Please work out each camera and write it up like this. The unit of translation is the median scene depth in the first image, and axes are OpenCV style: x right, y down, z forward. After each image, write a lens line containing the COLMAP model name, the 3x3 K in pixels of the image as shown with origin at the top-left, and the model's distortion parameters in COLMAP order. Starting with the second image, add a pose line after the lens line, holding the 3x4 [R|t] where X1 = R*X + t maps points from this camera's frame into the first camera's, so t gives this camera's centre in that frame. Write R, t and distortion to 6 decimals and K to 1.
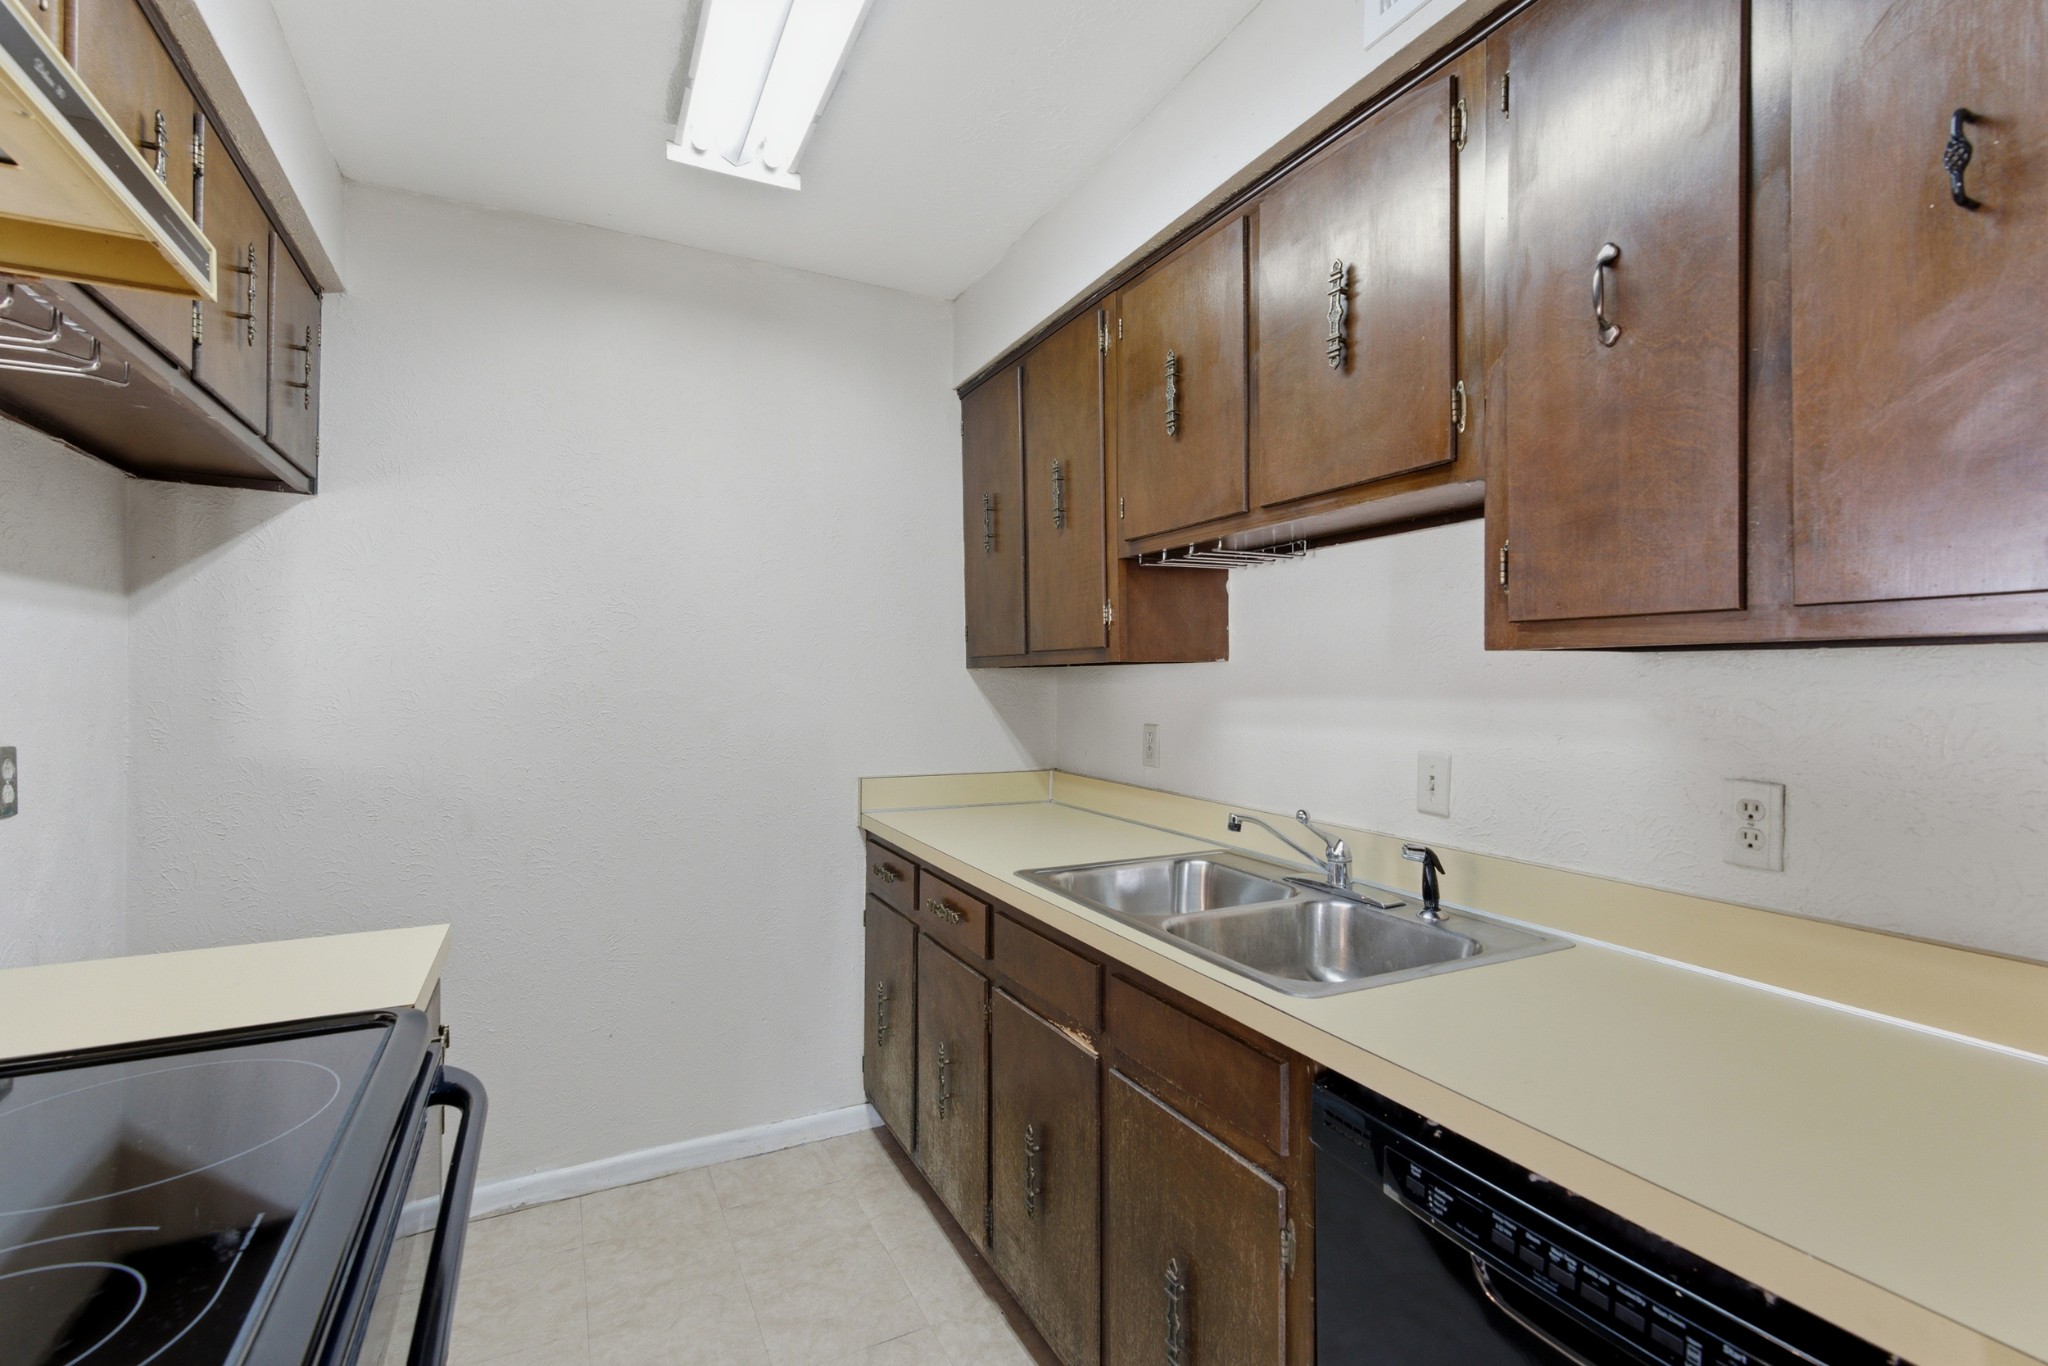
lens RADIAL K [[953.3, 0, 1015.5], [0, 953.3, 694.1], [0, 0, 1]] dist [0.000375, 0.000216]
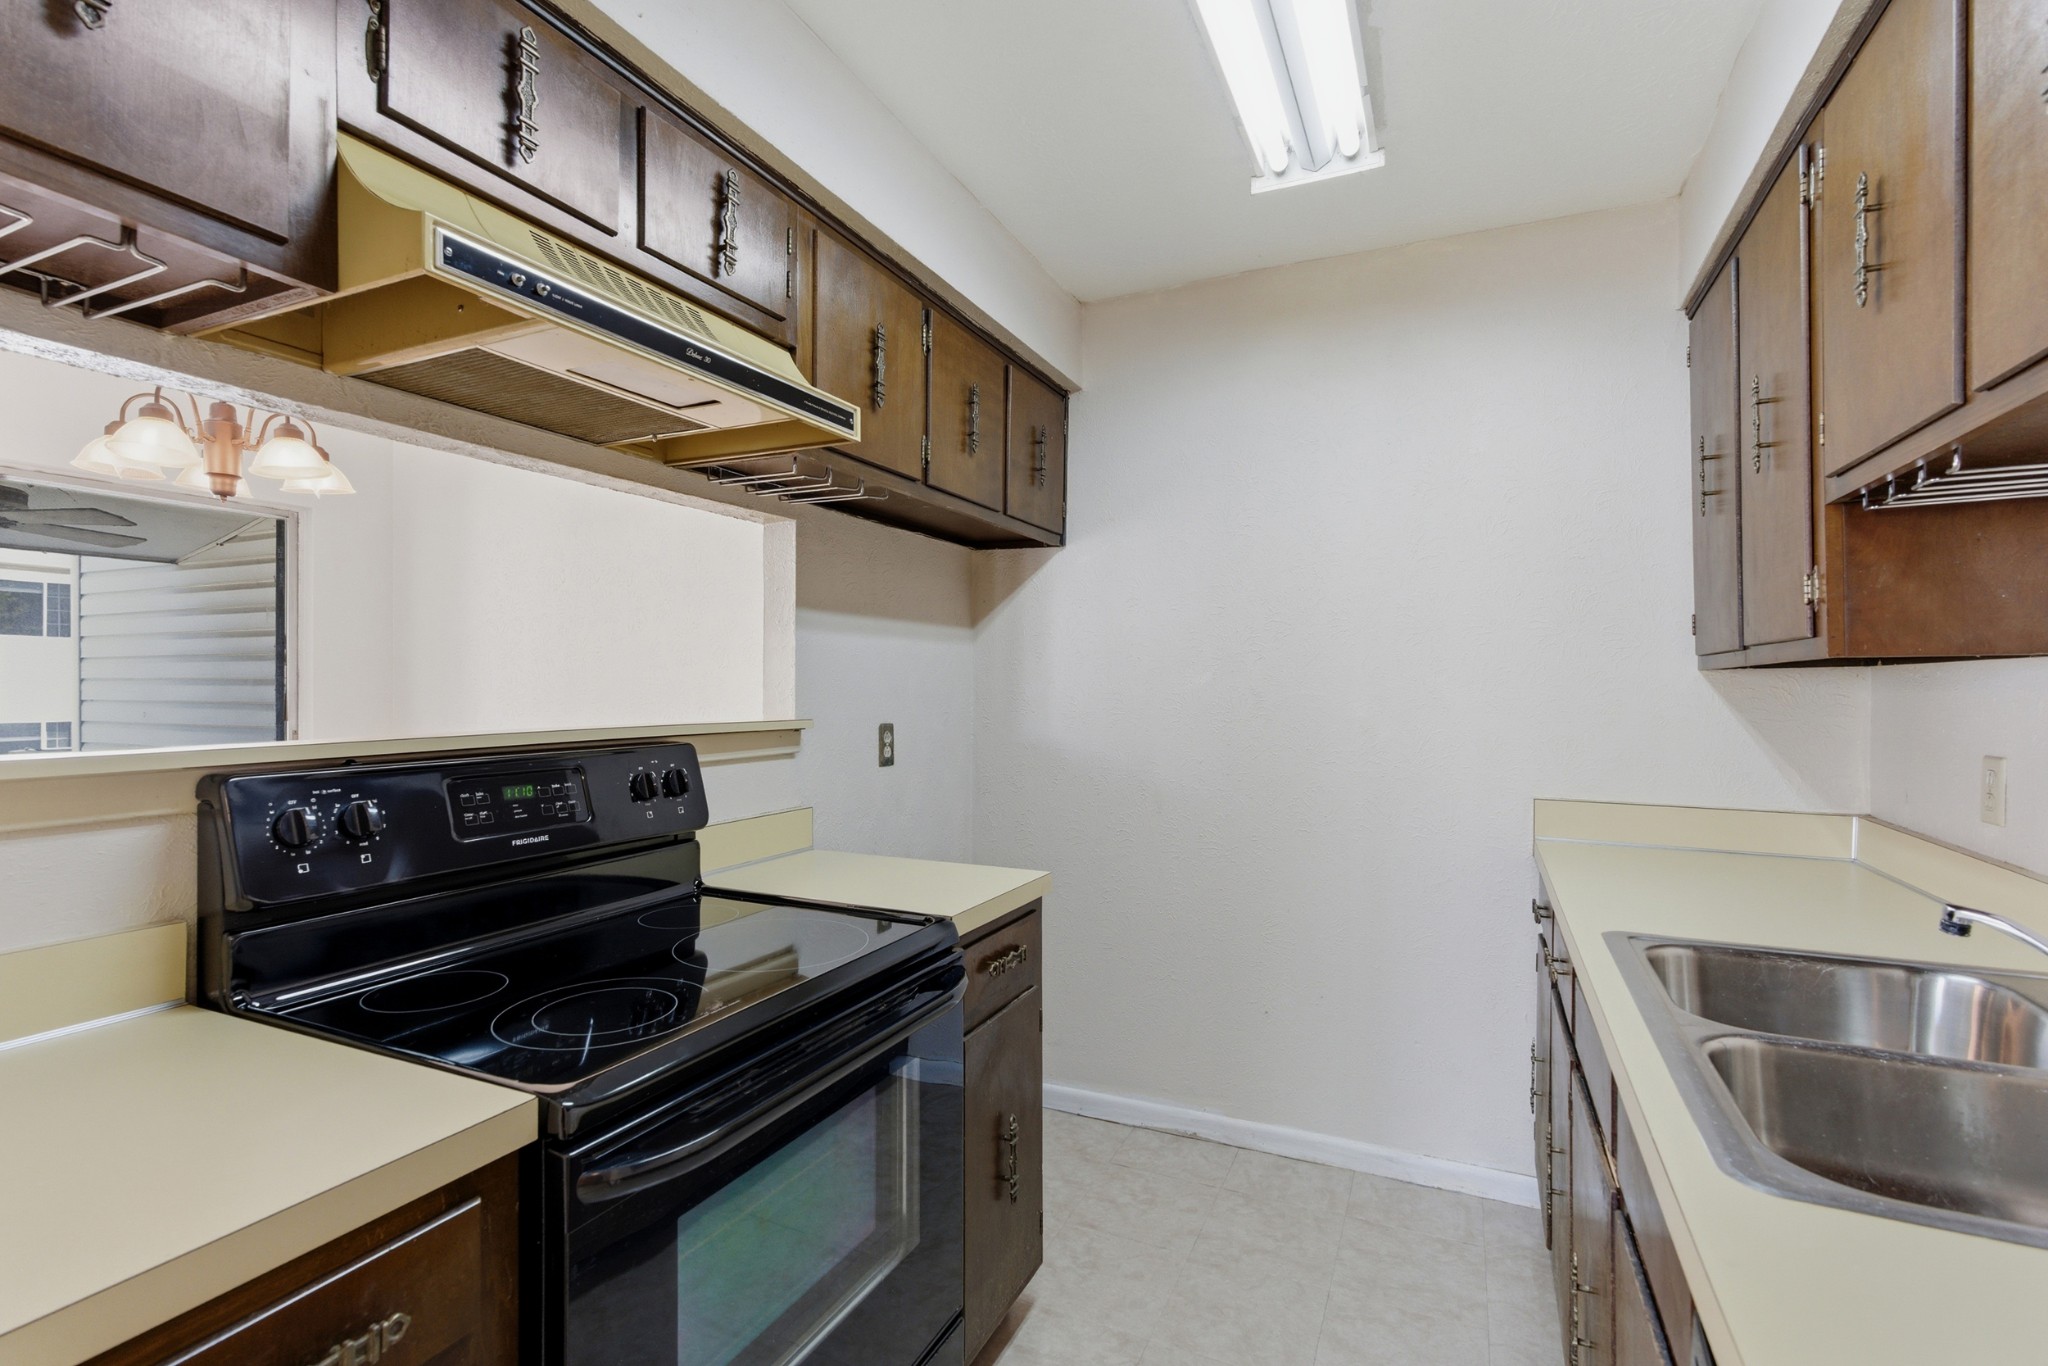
lens RADIAL K [[956.4, 0, 1026.4], [0, 956.4, 703.4], [0, 0, 1]] dist [0.002847, 0.000852]
pose [[0.604252, 0.016426, -0.796624, 0.330569], [-0.014856, 0.999846, 0.009348, 0.001241], [0.796655, 0.006186, 0.604403, 0.148009]]
